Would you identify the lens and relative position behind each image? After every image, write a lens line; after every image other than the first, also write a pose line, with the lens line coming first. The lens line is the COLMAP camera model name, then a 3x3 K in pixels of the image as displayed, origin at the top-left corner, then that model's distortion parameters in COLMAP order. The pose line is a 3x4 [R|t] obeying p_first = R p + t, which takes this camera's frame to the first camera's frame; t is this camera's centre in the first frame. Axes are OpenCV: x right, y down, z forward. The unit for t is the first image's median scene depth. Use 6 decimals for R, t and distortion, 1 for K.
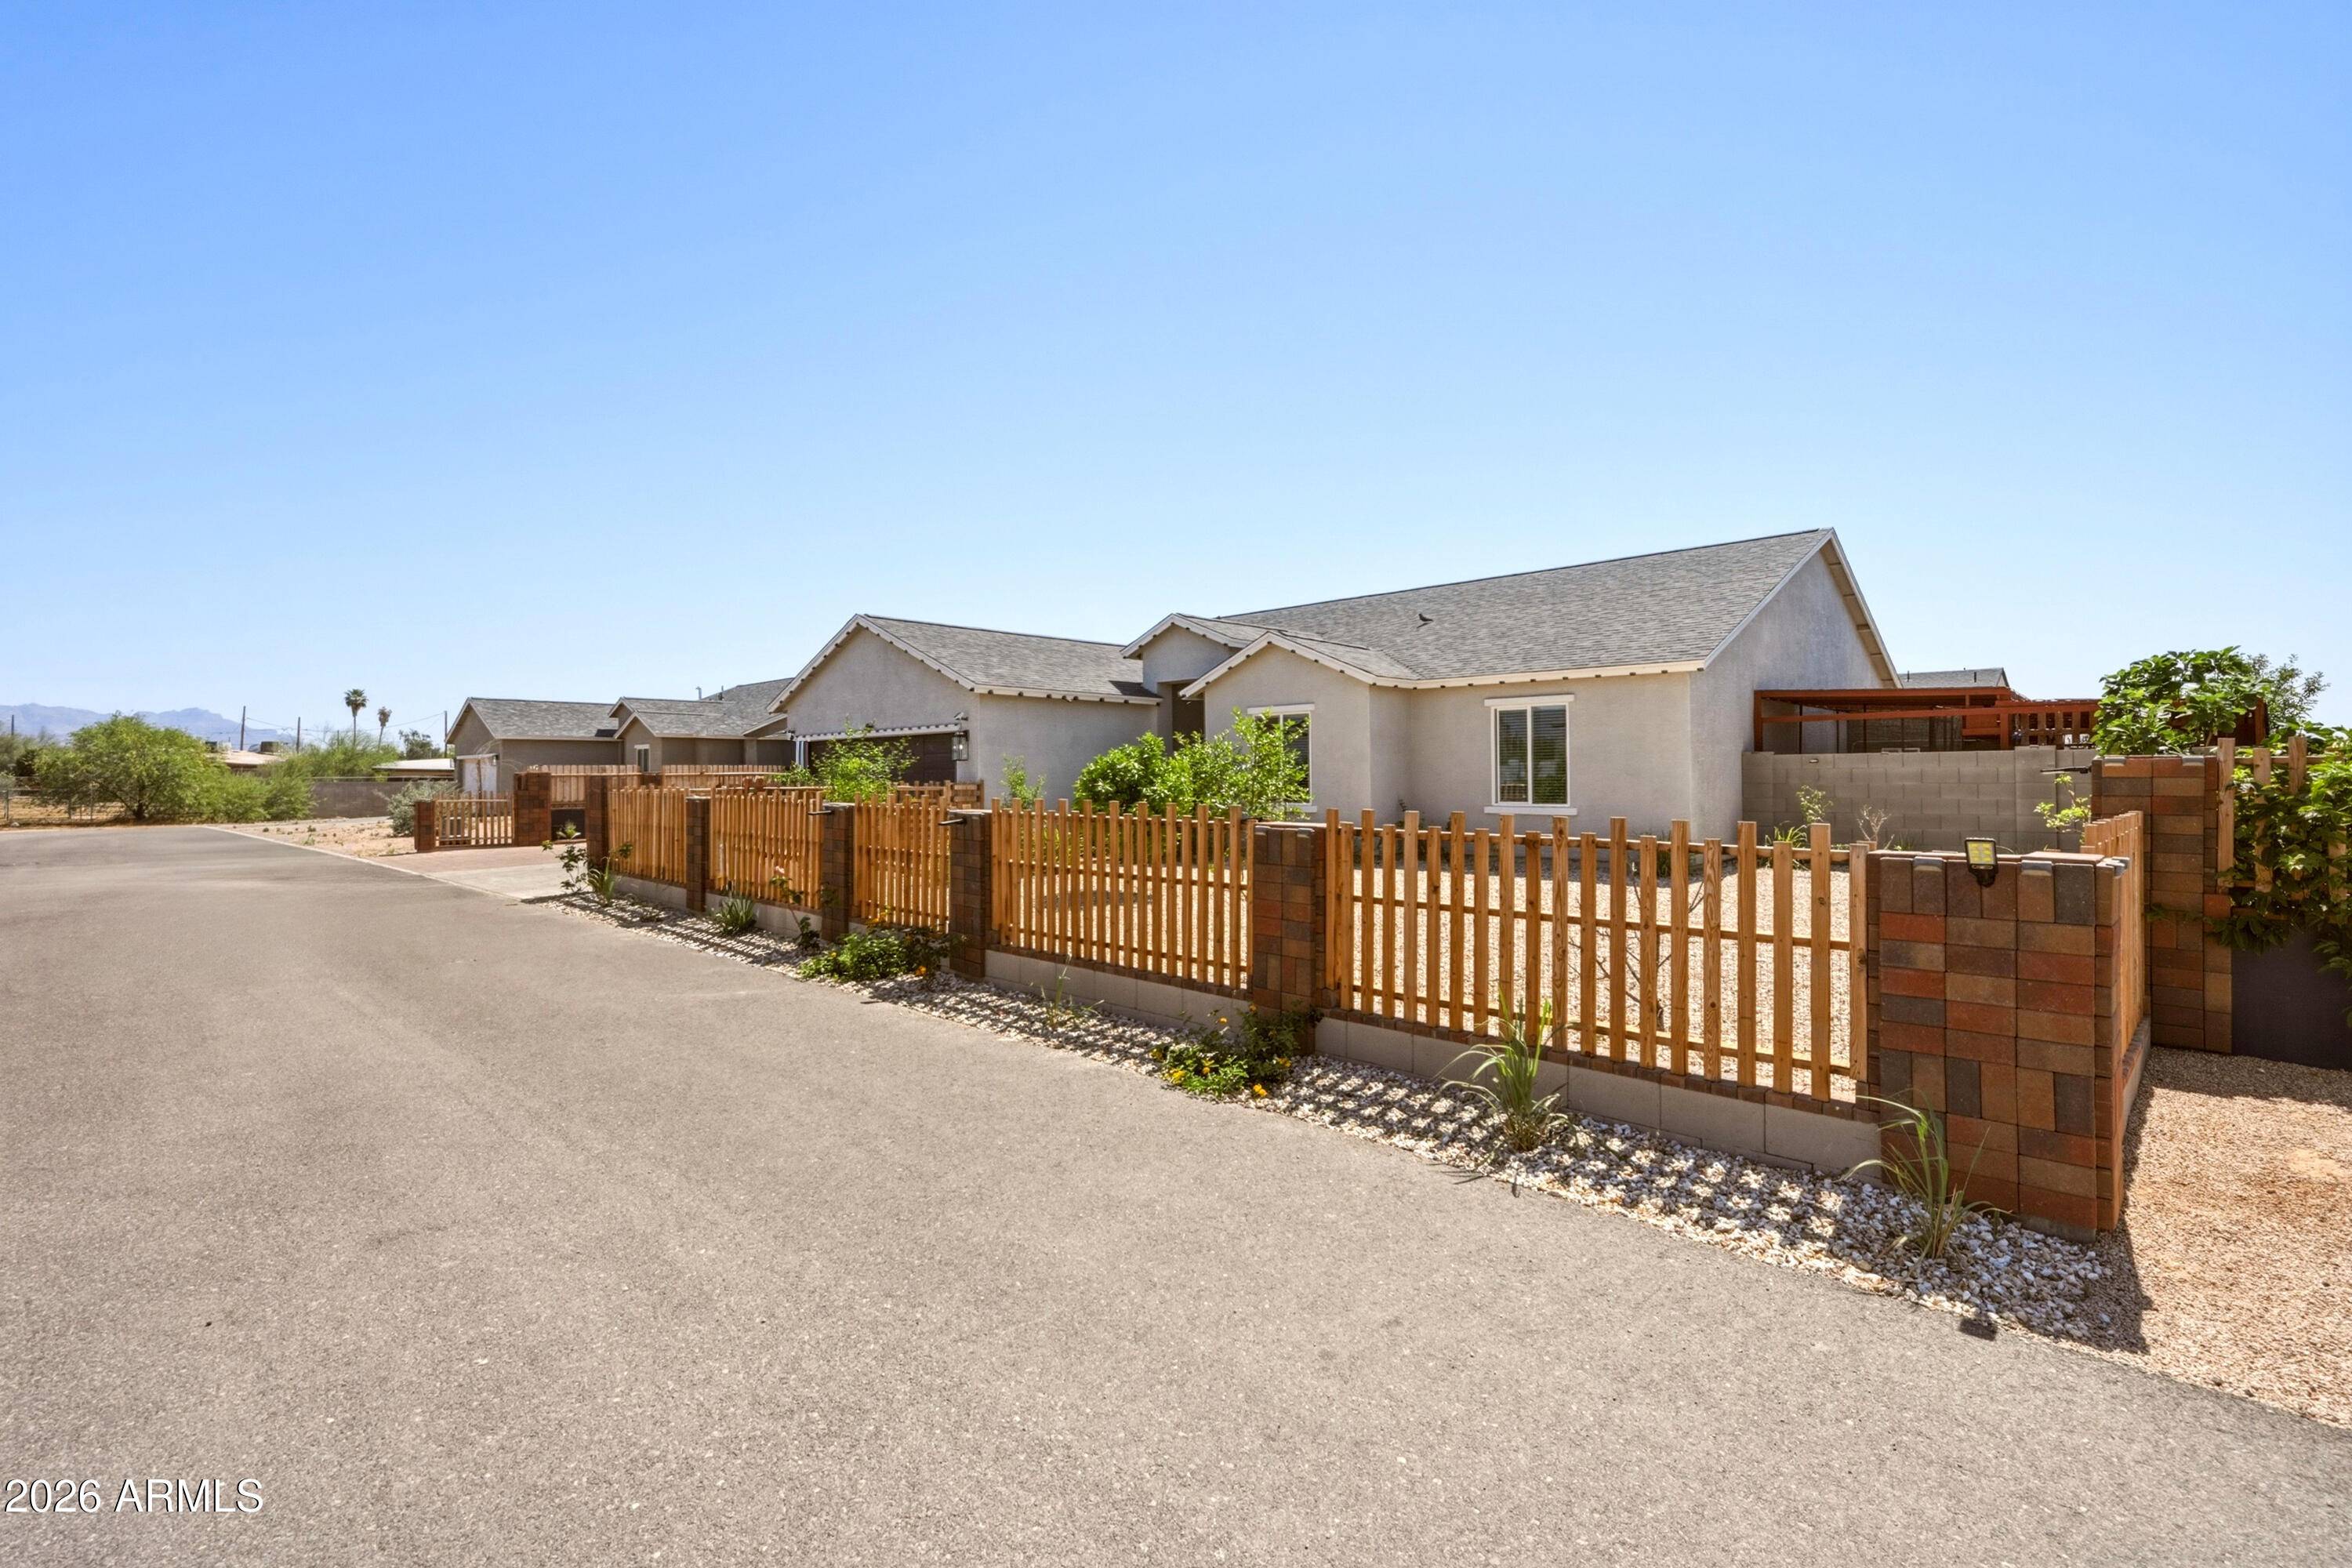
lens RADIAL K [[942.5, 0, 1176.0], [0, 942.5, 784.0], [0, 0, 1]] dist [0.002163, 0.000330]
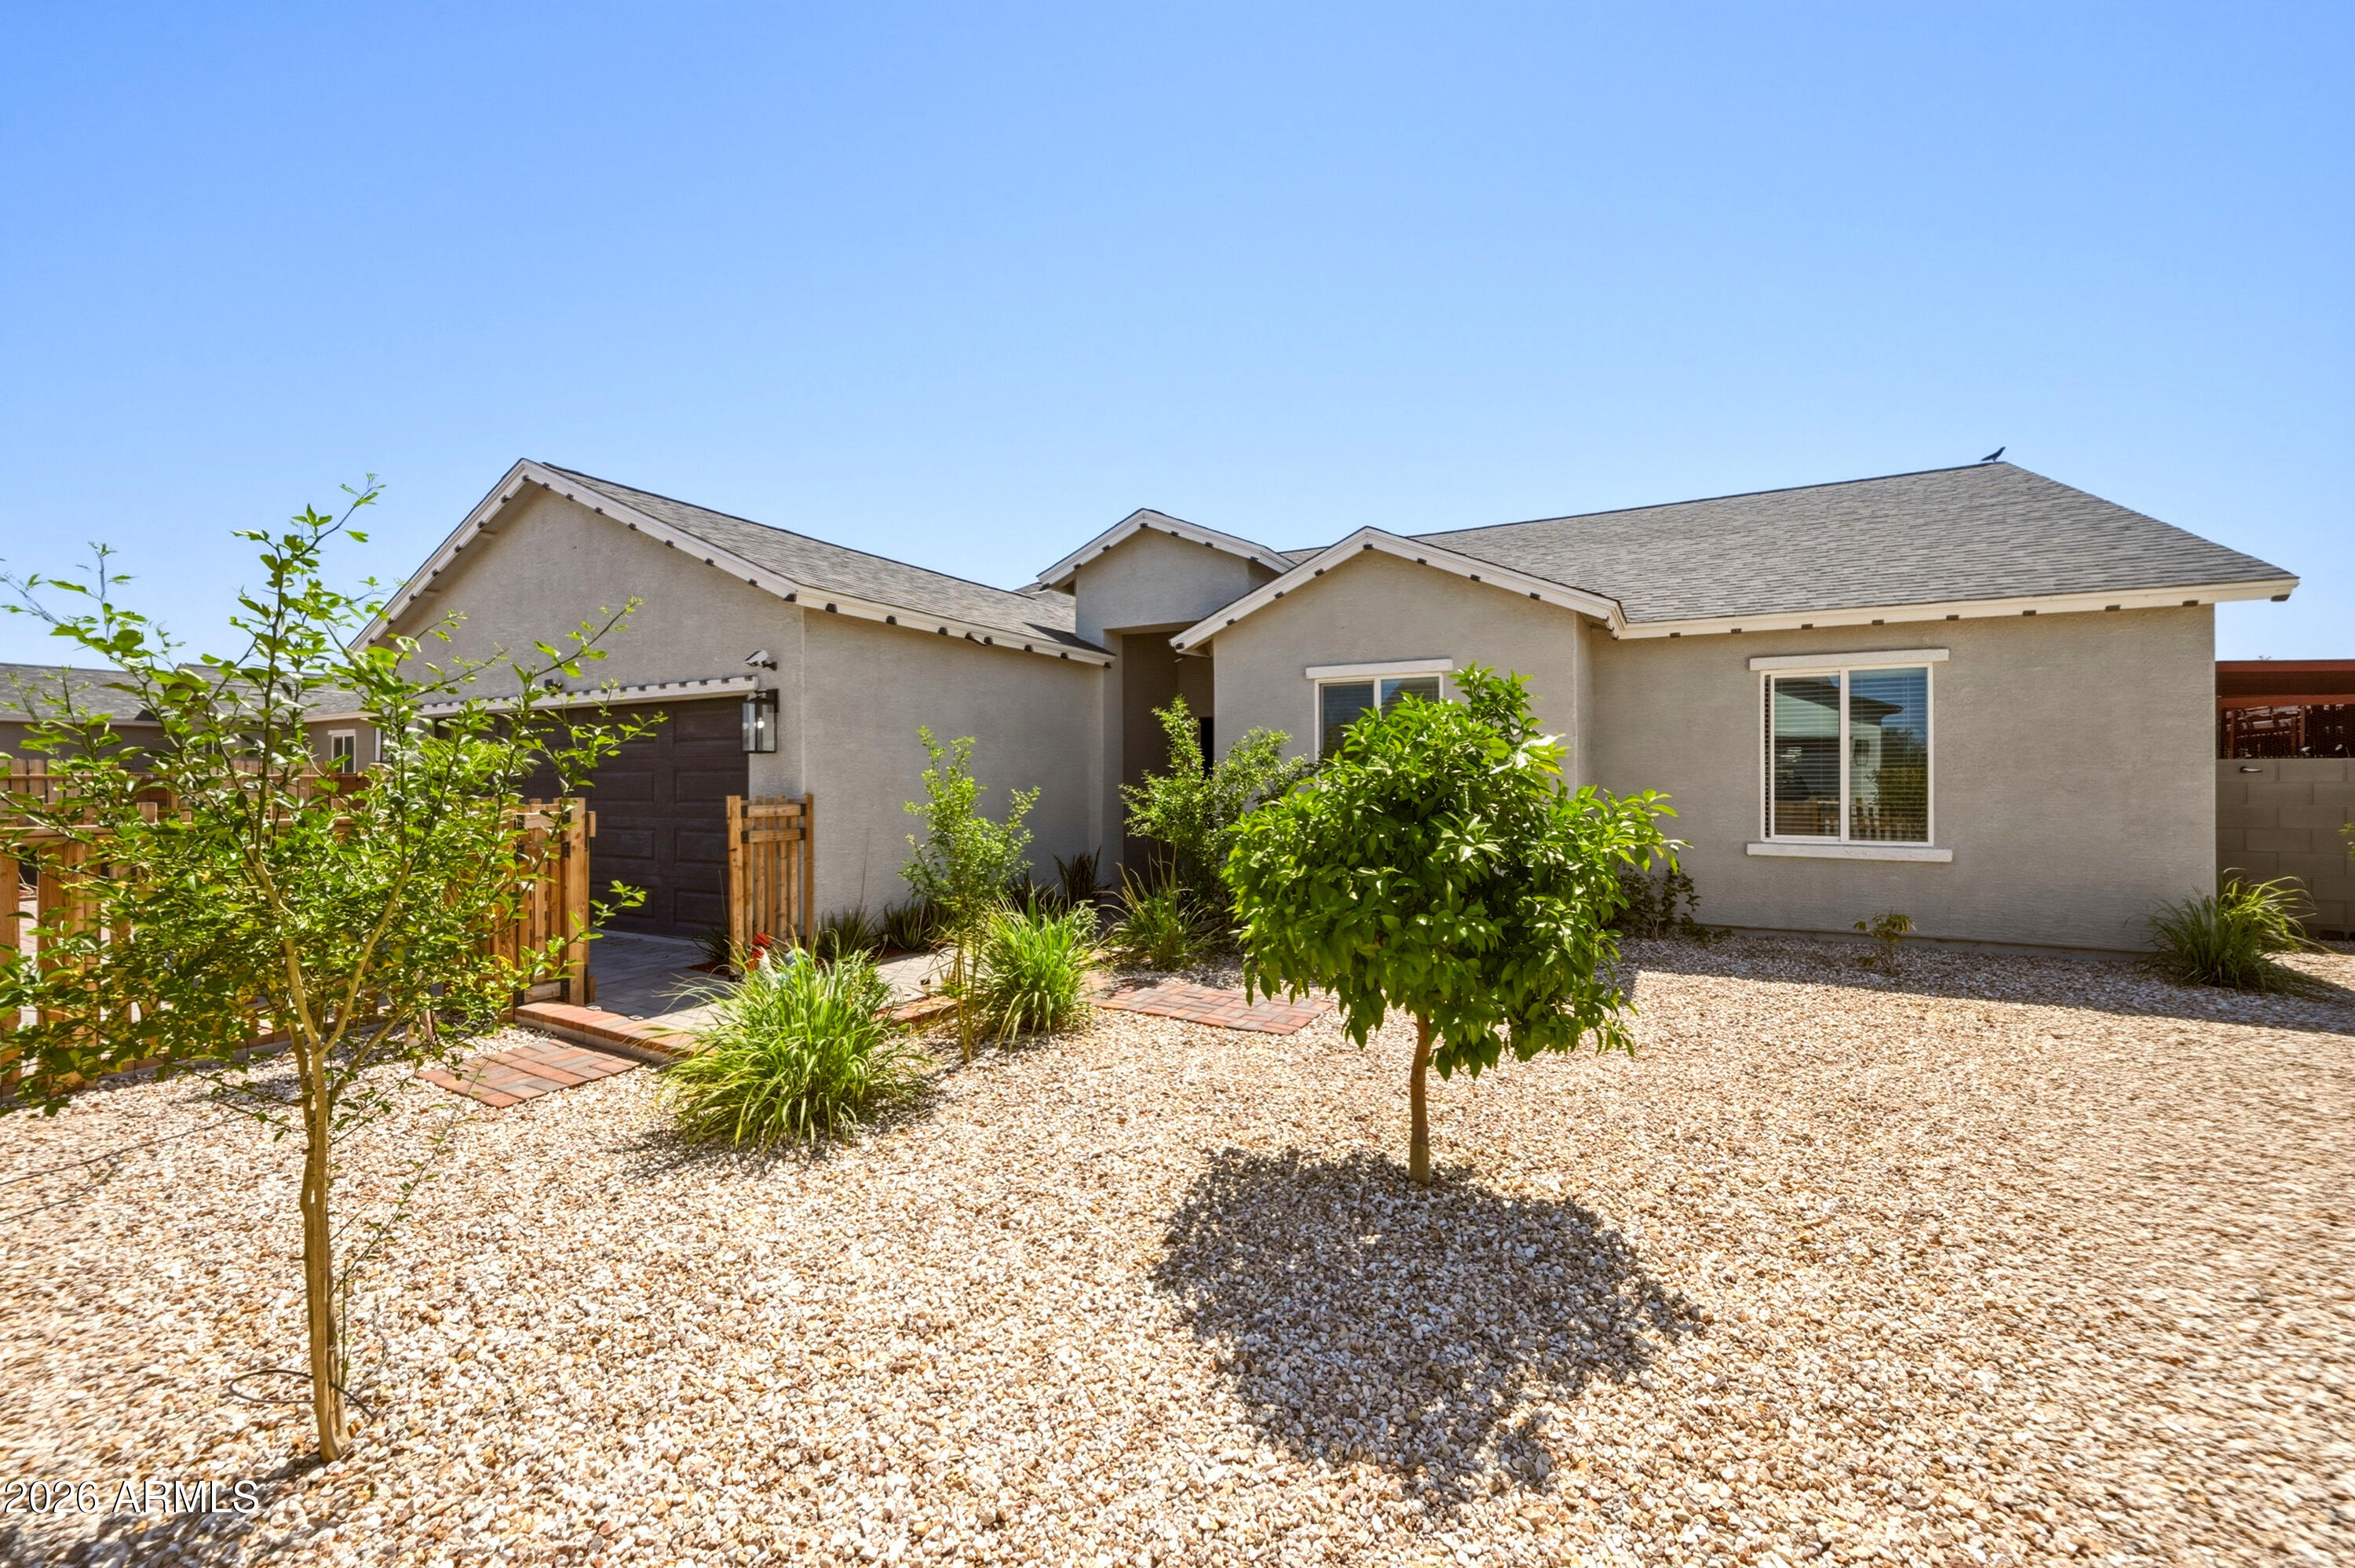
lens RADIAL K [[978.1, 0, 1234.6], [0, 978.1, 780.6], [0, 0, 1]] dist [0.016674, 0.000131]
pose [[0.967538, 0.006972, 0.252631, -0.121338], [-0.004952, 0.999950, -0.008632, -0.007356], [-0.252679, 0.007101, 0.967524, 0.459713]]
